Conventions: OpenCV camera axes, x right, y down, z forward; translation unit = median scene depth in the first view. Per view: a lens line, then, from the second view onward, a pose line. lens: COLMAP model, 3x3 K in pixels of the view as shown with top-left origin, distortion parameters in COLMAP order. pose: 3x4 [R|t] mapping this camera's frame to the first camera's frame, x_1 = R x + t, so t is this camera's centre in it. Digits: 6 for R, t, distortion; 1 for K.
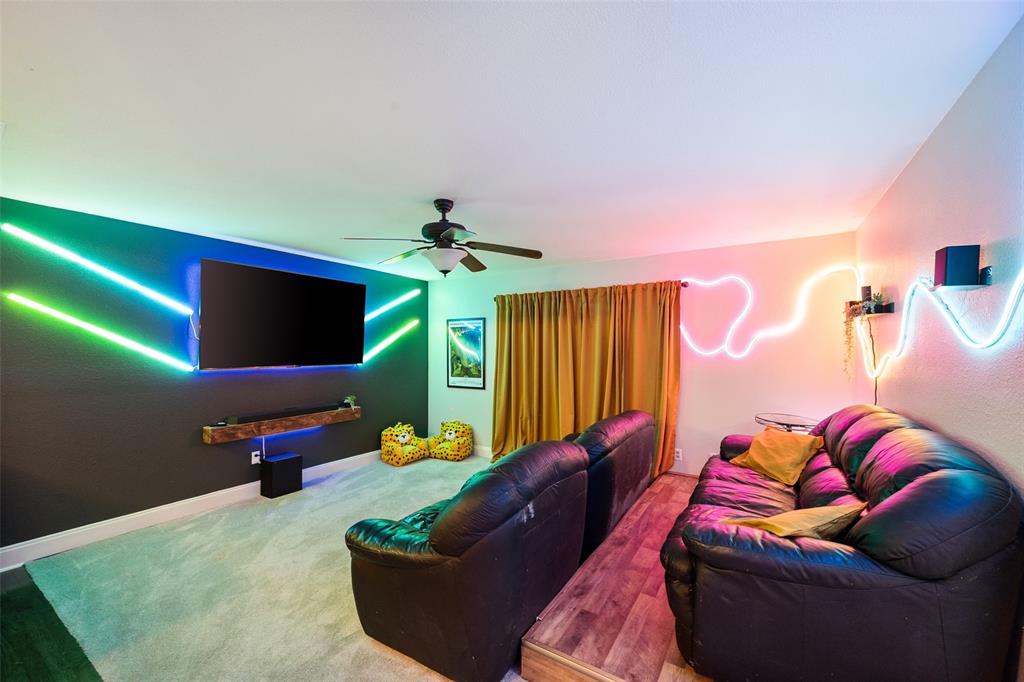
lens RADIAL K [[408.2, 0, 514.9], [0, 408.2, 340.6], [0, 0, 1]] dist [-0.002059, -0.000419]
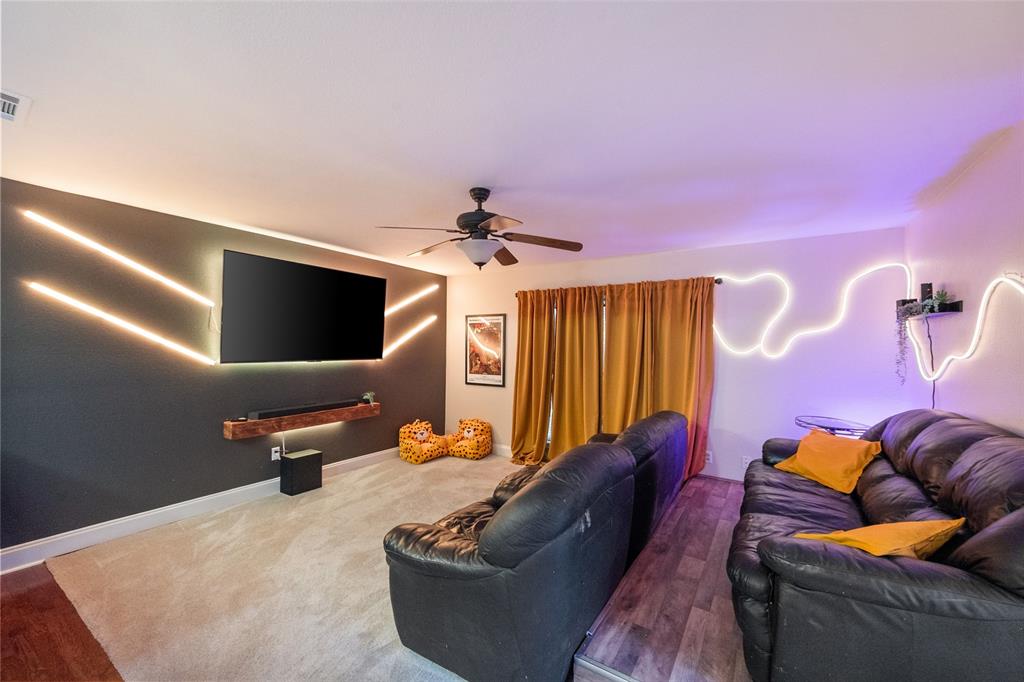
lens RADIAL K [[408.2, 0, 514.9], [0, 408.2, 340.6], [0, 0, 1]] dist [-0.002059, -0.000419]
pose [[0.999843, 0.011608, -0.013375, -0.074050], [-0.011524, 0.999913, 0.006356, 0.003497], [0.013448, -0.006201, 0.999890, 0.045035]]
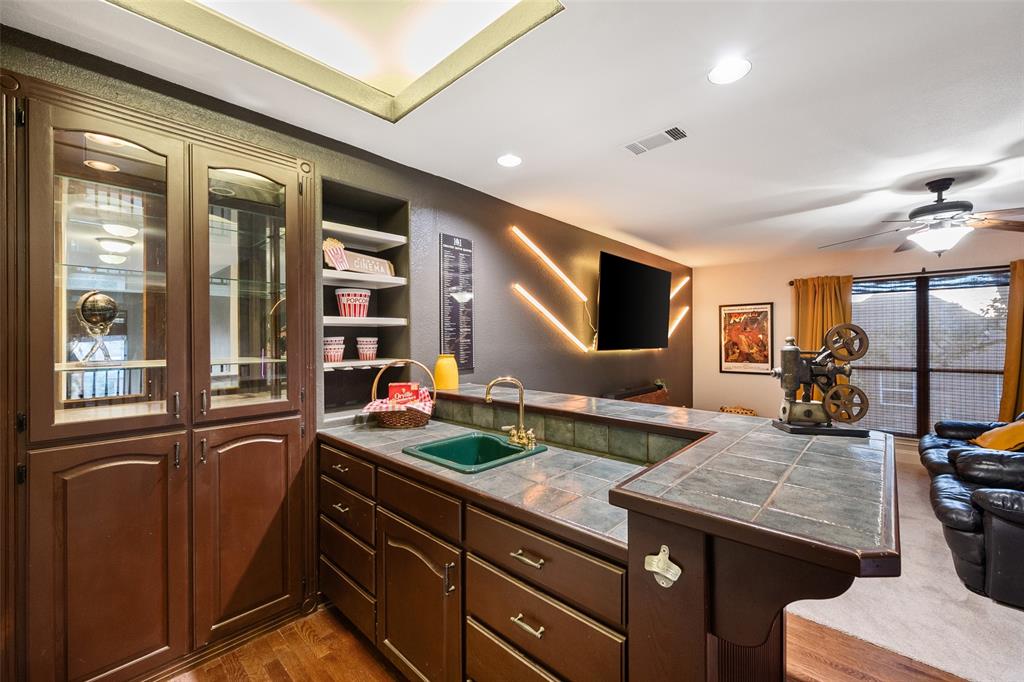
lens RADIAL K [[408.2, 0, 514.9], [0, 408.2, 340.6], [0, 0, 1]] dist [-0.002059, -0.000419]
pose [[0.982319, -0.003361, -0.187187, -1.008020], [0.007041, 0.999795, 0.019000, 0.026374], [0.187084, -0.019982, 0.982141, -0.177173]]
